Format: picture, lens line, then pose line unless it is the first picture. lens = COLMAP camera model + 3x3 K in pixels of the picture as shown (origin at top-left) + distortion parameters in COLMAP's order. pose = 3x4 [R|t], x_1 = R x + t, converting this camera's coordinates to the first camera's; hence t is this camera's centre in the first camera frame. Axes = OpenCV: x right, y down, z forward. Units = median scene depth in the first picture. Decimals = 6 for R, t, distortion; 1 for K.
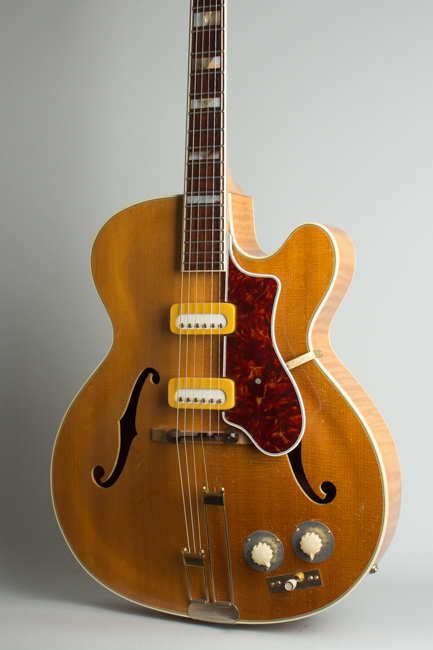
lens RADIAL K [[1058.9, 0, 229.0], [0, 1058.9, 299.9], [0, 0, 1]] dist [-0.037229, 0.000000]
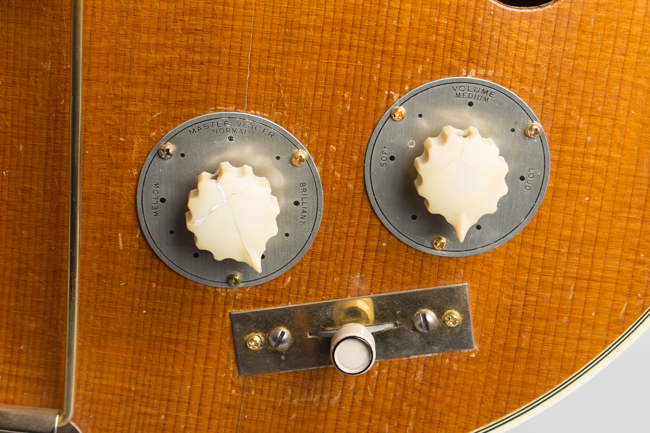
lens RADIAL K [[1372.2, 0, 324.5], [0, 1372.2, 216.5], [0, 0, 1]] dist [0.095564, 0.000000]
pose [[0.939301, 0.033053, 0.341498, -0.049842], [-0.106853, 0.974028, 0.199628, 0.179132], [-0.326031, -0.224001, 0.918438, 0.717830]]
